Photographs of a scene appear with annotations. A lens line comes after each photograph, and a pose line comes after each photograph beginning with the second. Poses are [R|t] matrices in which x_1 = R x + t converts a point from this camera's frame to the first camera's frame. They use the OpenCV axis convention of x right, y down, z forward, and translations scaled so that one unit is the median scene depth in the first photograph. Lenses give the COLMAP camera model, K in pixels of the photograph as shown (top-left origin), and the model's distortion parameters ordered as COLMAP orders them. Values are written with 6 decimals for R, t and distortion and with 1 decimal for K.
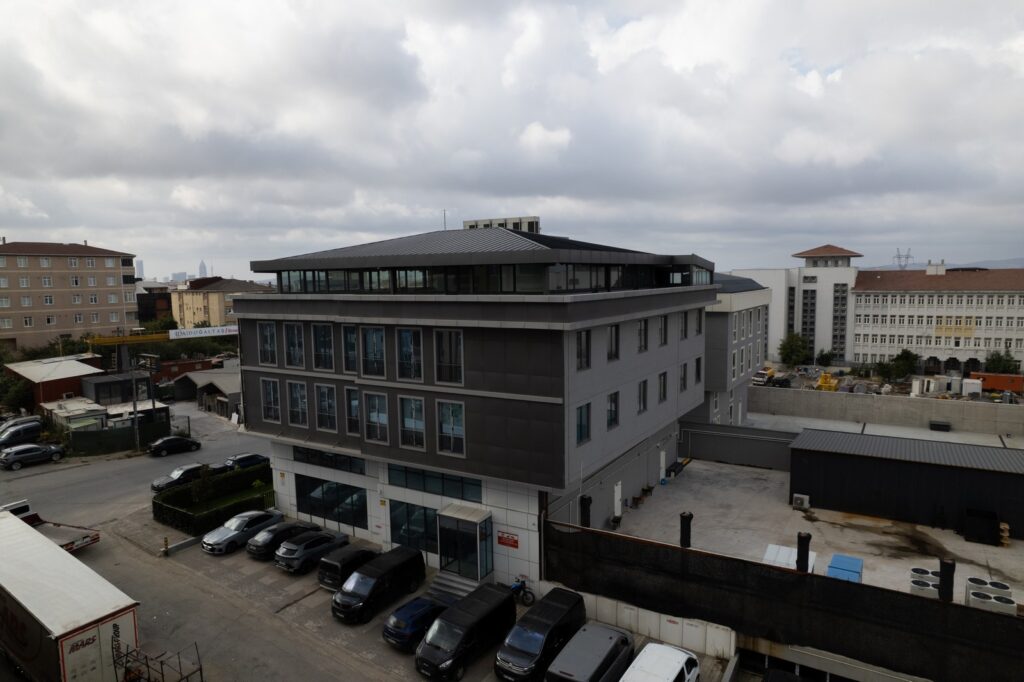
lens RADIAL K [[655.8, 0, 521.5], [0, 655.8, 341.0], [0, 0, 1]] dist [-0.057752, 0.043219]
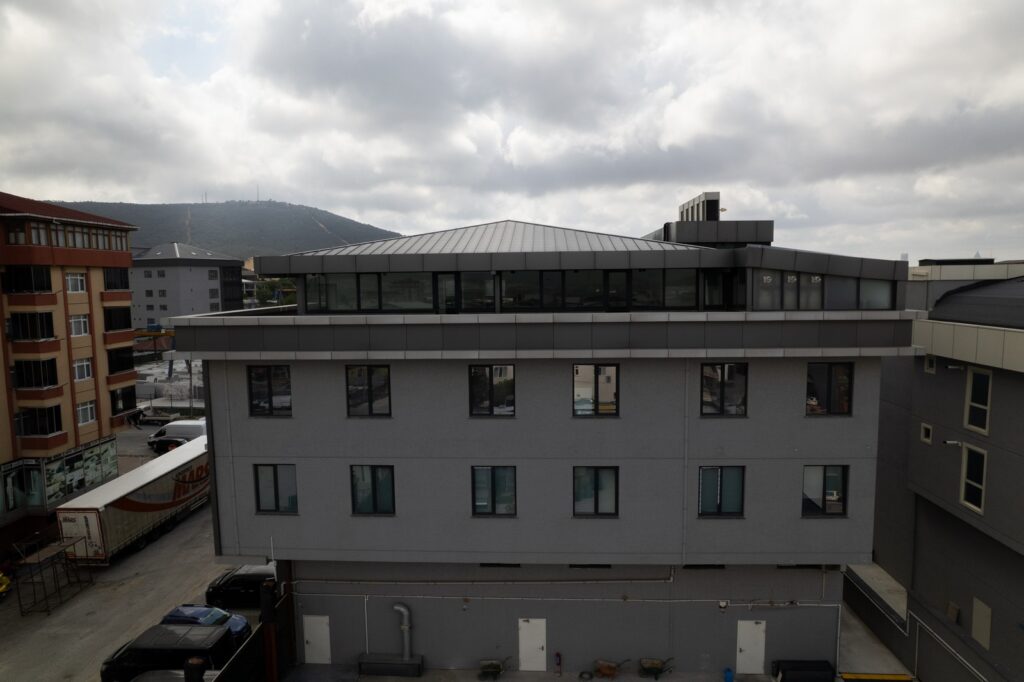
lens RADIAL K [[655.8, 0, 518.2], [0, 655.8, 345.2], [0, 0, 1]] dist [-0.057752, 0.043219]
pose [[0.472407, 0.094403, -0.876310, 0.277730], [-0.080085, 0.994732, 0.063987, -0.034235], [0.877735, 0.039951, 0.477479, 0.274570]]
